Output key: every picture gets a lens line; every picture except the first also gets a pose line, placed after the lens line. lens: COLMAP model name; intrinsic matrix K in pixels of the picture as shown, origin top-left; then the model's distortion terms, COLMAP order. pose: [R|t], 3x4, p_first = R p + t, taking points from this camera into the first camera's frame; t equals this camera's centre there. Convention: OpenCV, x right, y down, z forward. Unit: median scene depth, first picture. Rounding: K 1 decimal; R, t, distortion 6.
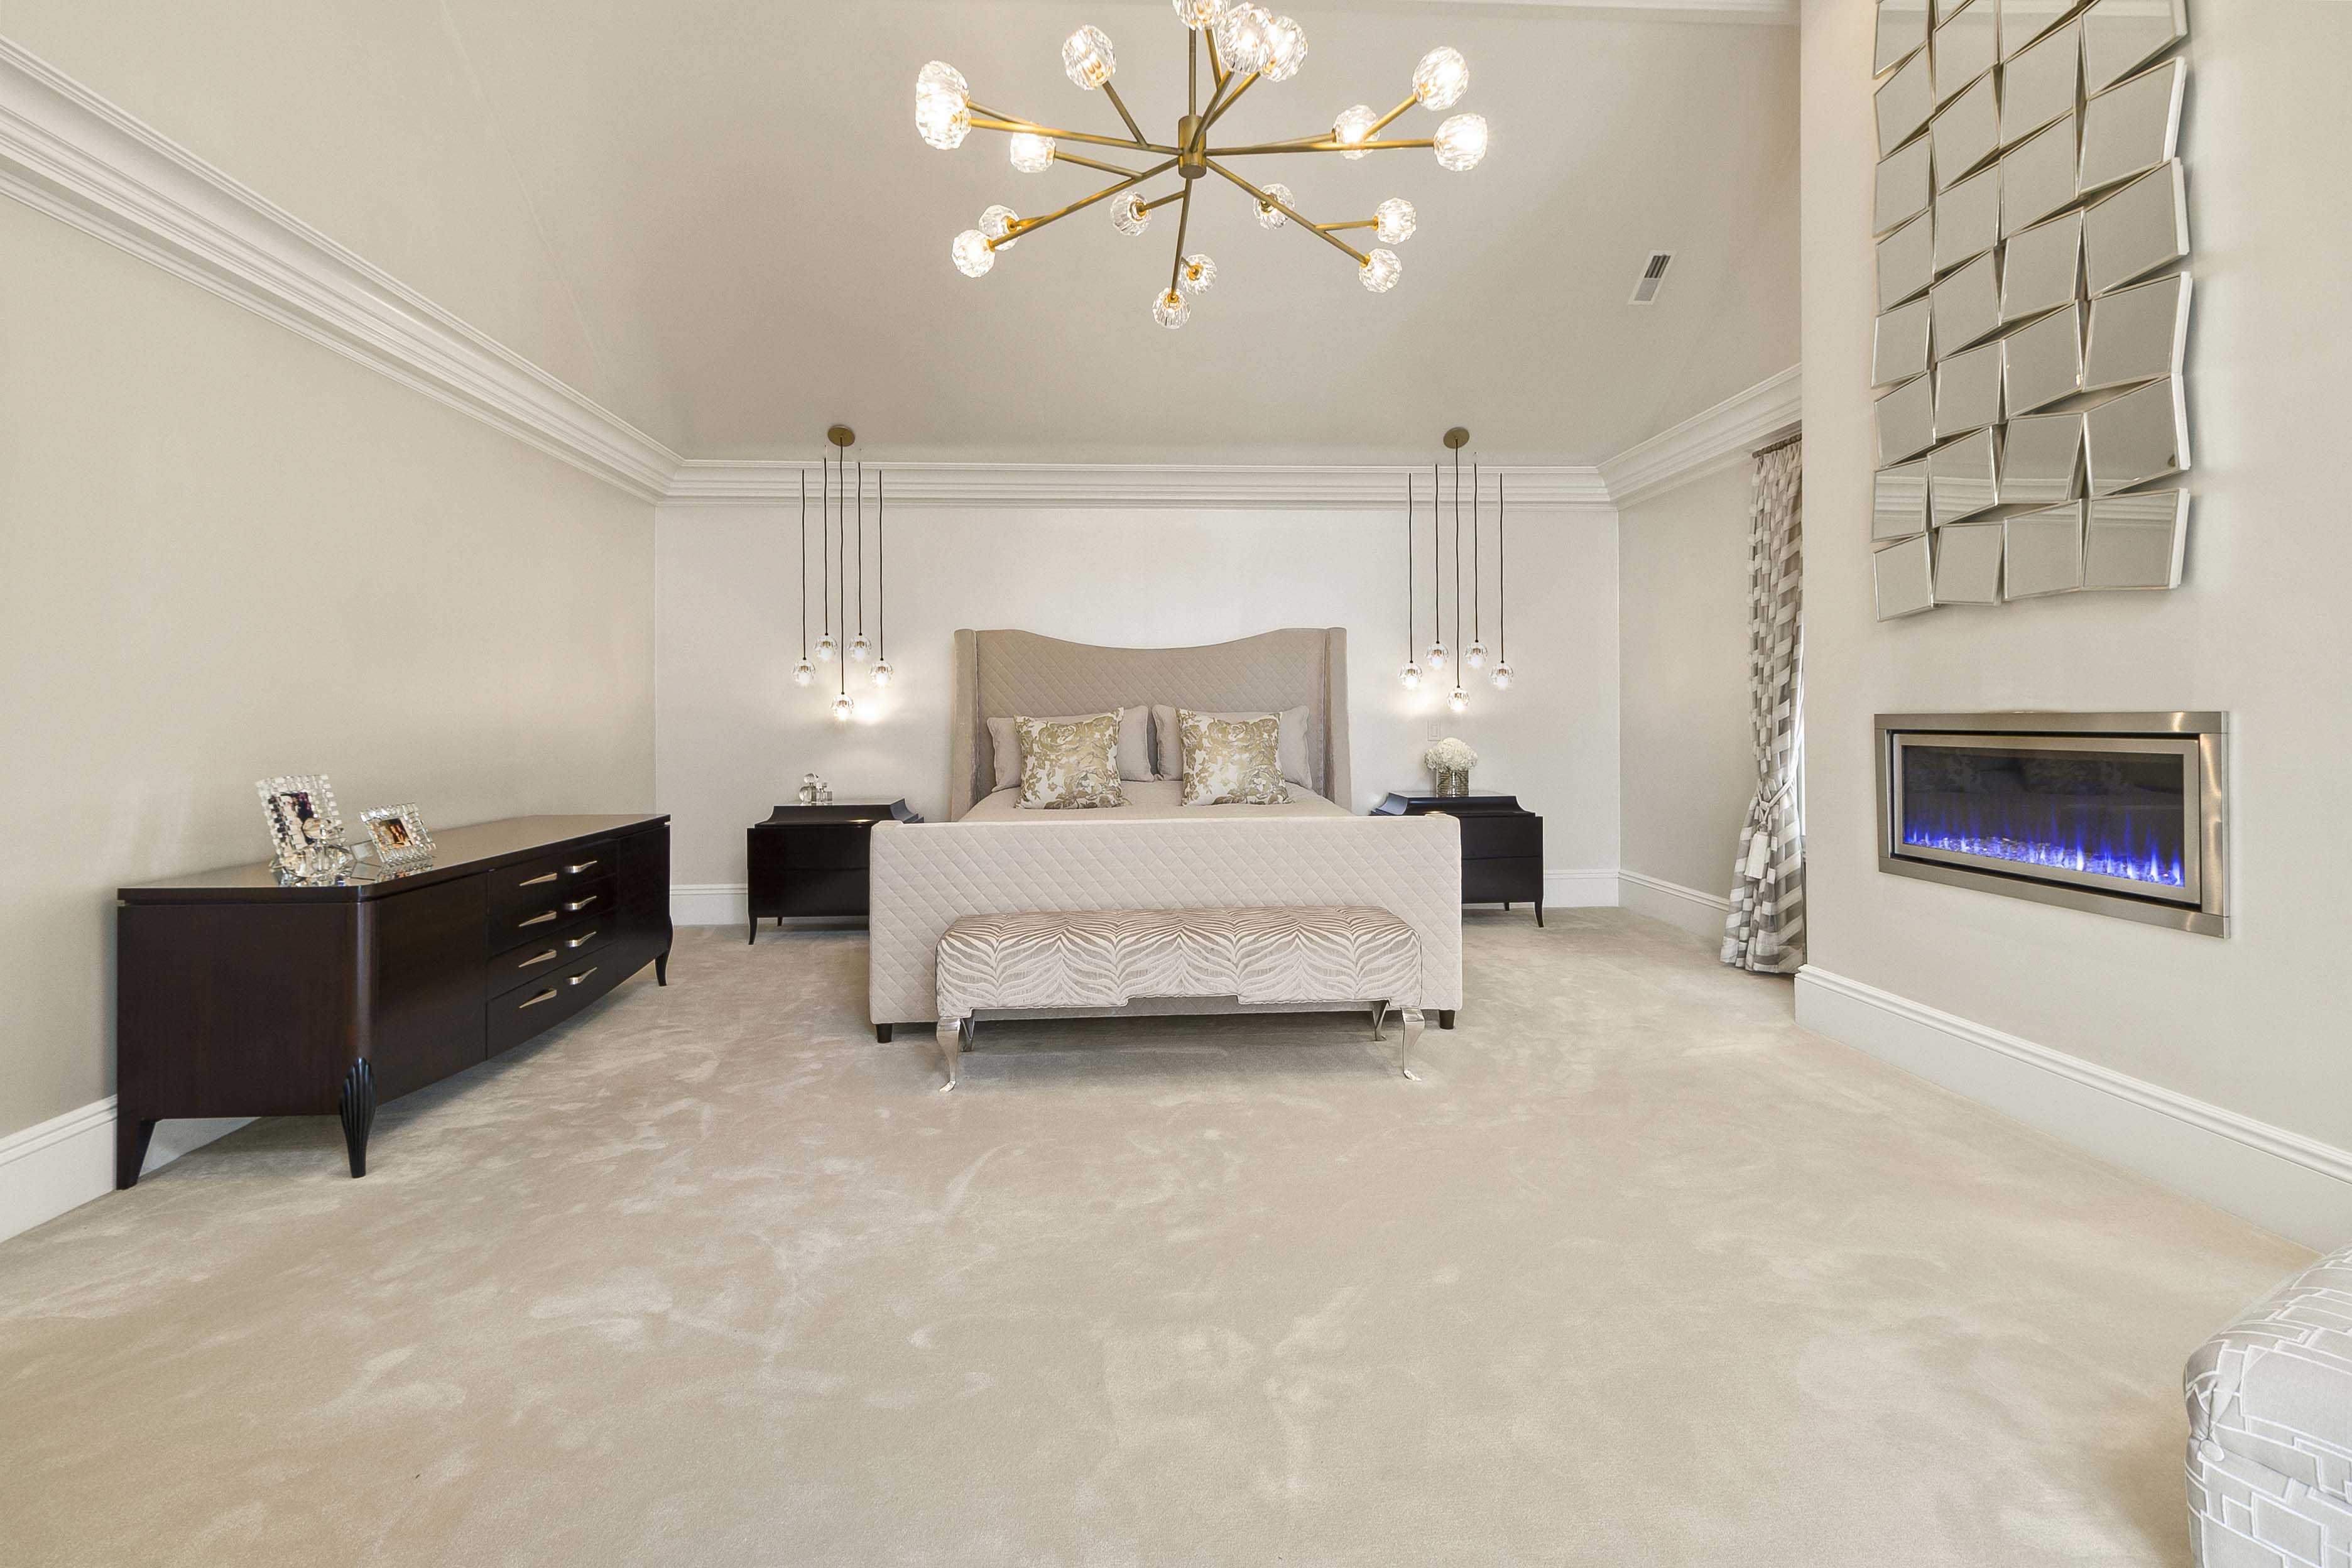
lens RADIAL K [[1071.7, 0, 1156.0], [0, 1071.7, 709.7], [0, 0, 1]] dist [0.001631, 0.000310]
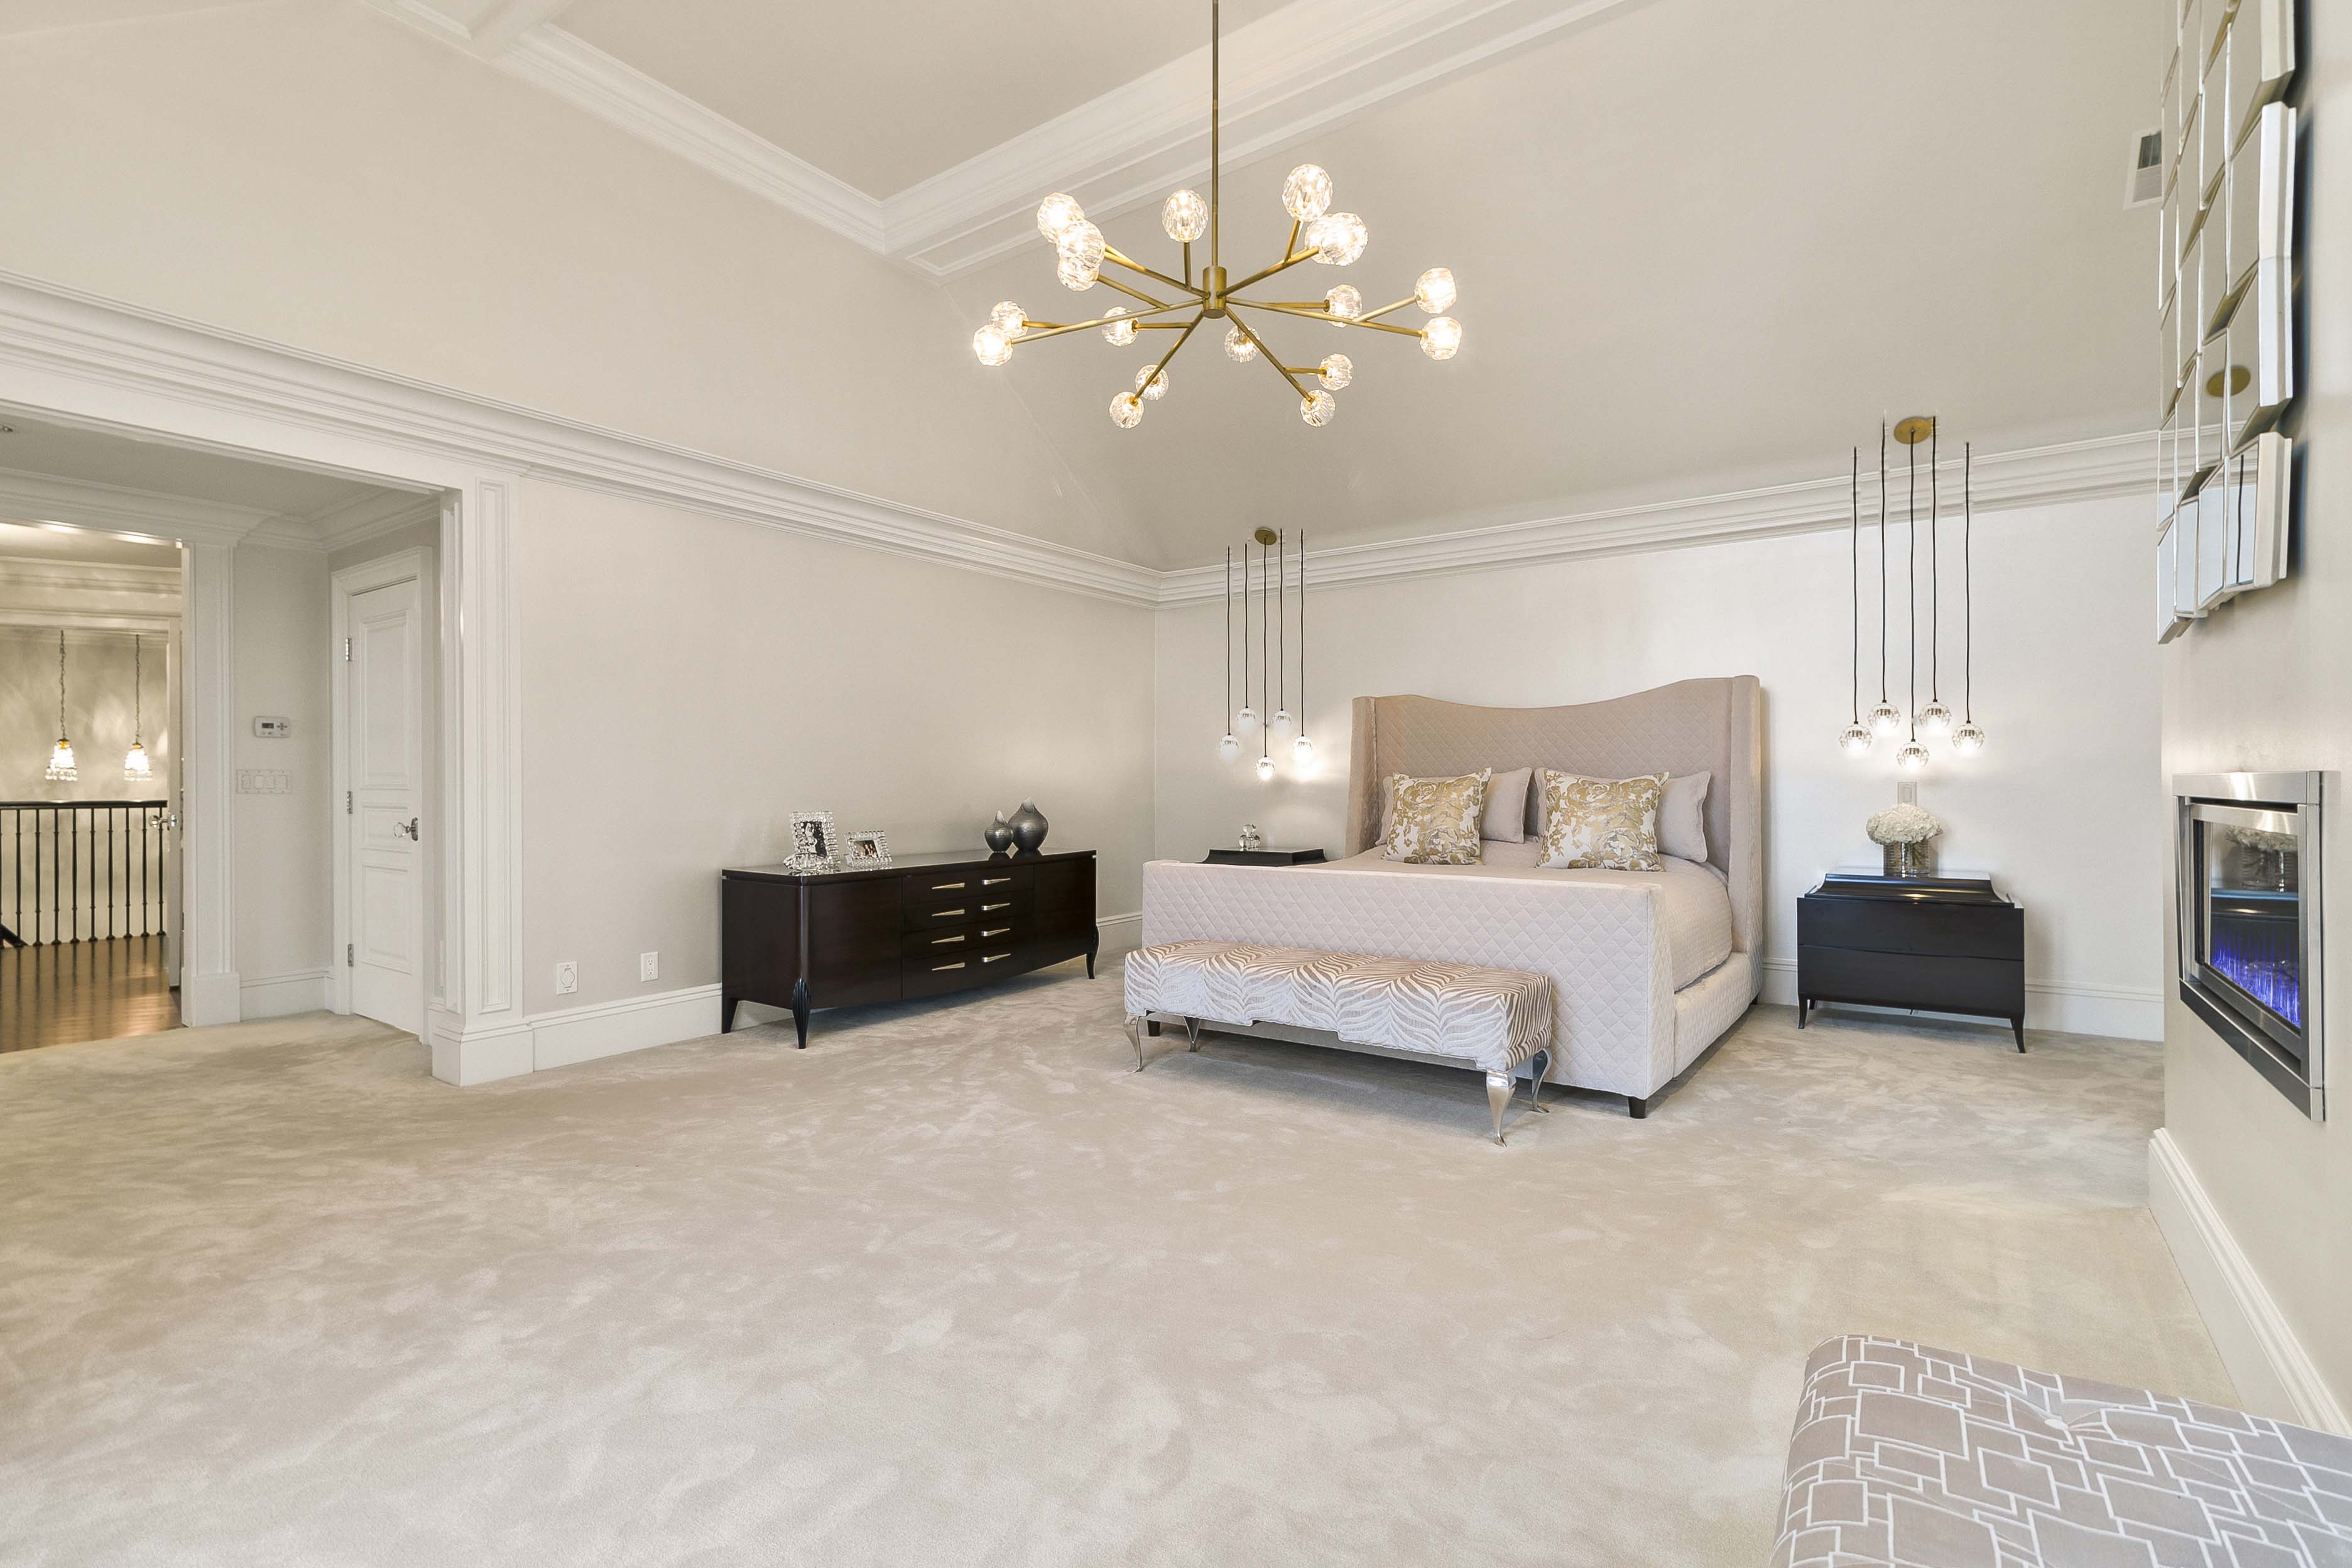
lens RADIAL K [[1084.1, 0, 1173.6], [0, 1084.1, 751.1], [0, 0, 1]] dist [0.001627, 0.000074]
pose [[0.775199, -0.013338, -0.631576, 0.471921], [0.003650, 0.999855, -0.016635, -0.001890], [0.631707, 0.010590, 0.775135, 0.023795]]
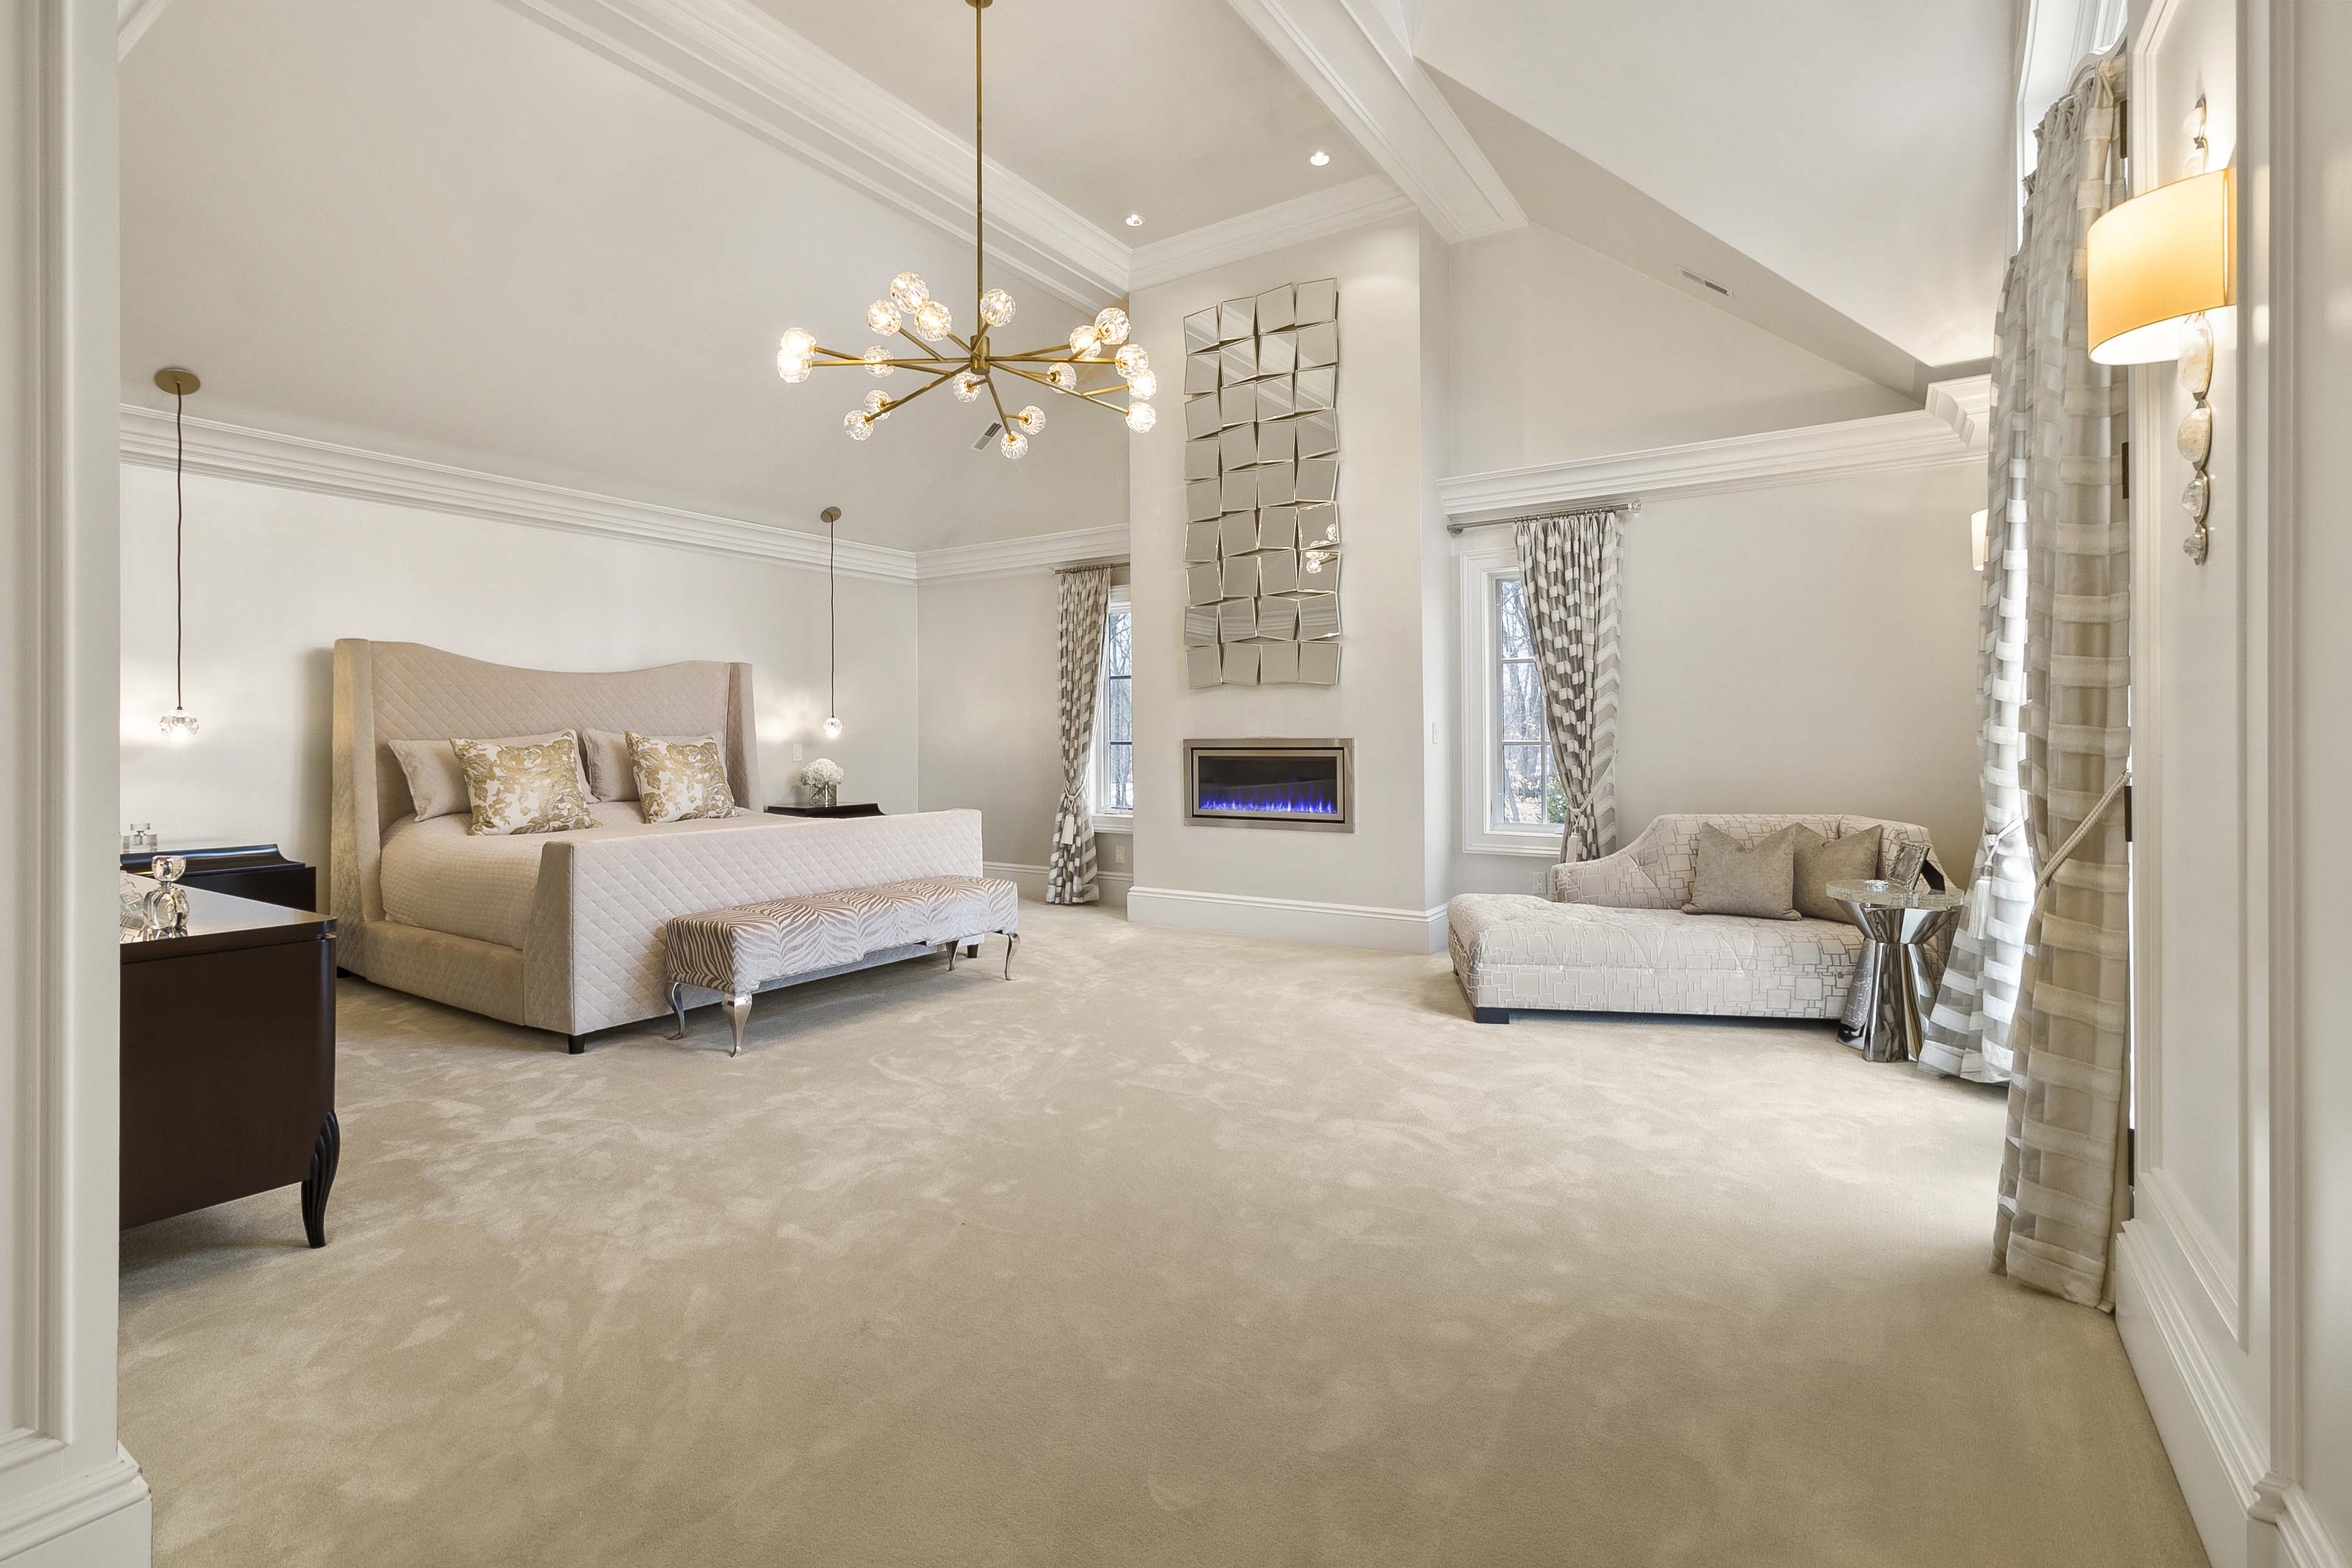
lens RADIAL K [[1071.7, 0, 1156.0], [0, 1071.7, 709.7], [0, 0, 1]] dist [0.001631, 0.000310]
pose [[0.611307, 0.026968, 0.790934, -0.613717], [-0.005991, 0.999548, -0.029451, 0.005893], [-0.791371, 0.013265, 0.611192, -0.060273]]
